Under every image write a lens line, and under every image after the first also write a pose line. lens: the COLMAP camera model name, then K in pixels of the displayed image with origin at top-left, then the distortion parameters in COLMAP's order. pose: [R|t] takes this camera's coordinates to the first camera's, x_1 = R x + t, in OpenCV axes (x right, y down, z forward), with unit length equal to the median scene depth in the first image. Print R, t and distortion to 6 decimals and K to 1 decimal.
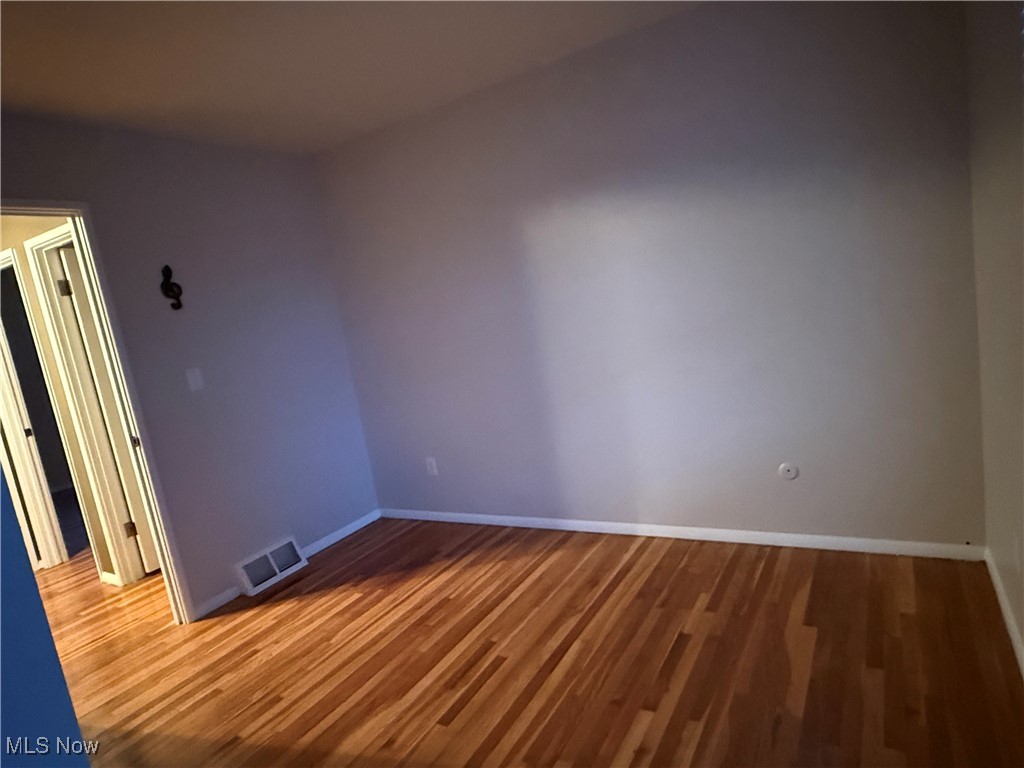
lens RADIAL K [[608.4, 0, 515.0], [0, 608.4, 386.2], [0, 0, 1]] dist [0.001878, 0.000903]
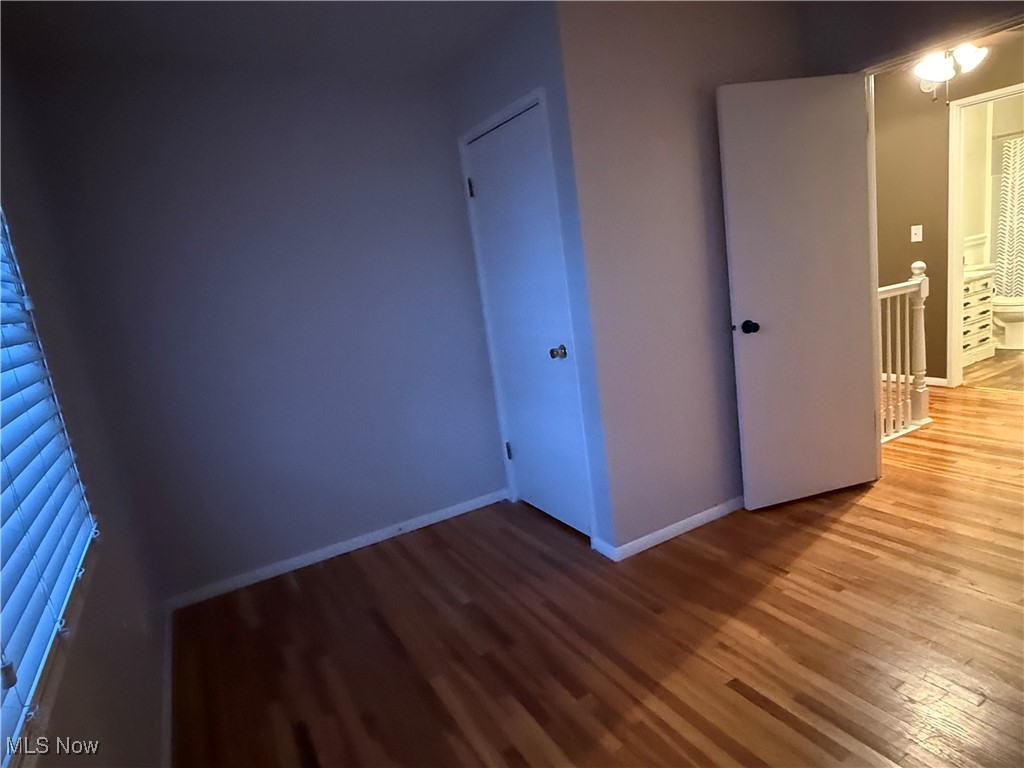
lens RADIAL K [[608.4, 0, 515.0], [0, 608.4, 386.2], [0, 0, 1]] dist [0.001878, 0.000903]
pose [[-0.464738, 0.375593, -0.801841, 0.546140], [0.073395, 0.918800, 0.387839, -0.227866], [0.882401, 0.121392, -0.454568, 0.942240]]
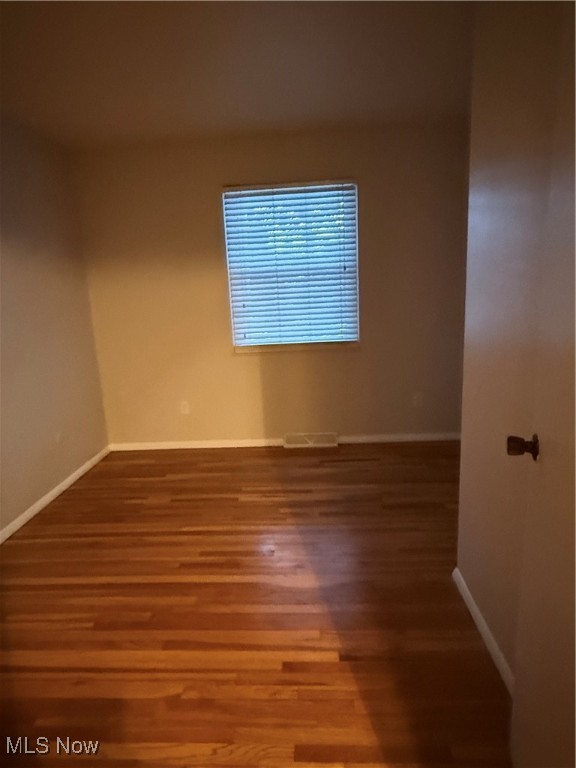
lens RADIAL K [[456.3, 0, 288.0], [0, 456.3, 384.0], [0, 0, 1]] dist [0.001878, 0.000903]
pose [[-0.458074, -0.008536, 0.888873, -1.025105], [0.243627, 0.960459, 0.134775, -0.008962], [-0.854877, 0.278290, -0.437882, 1.188410]]
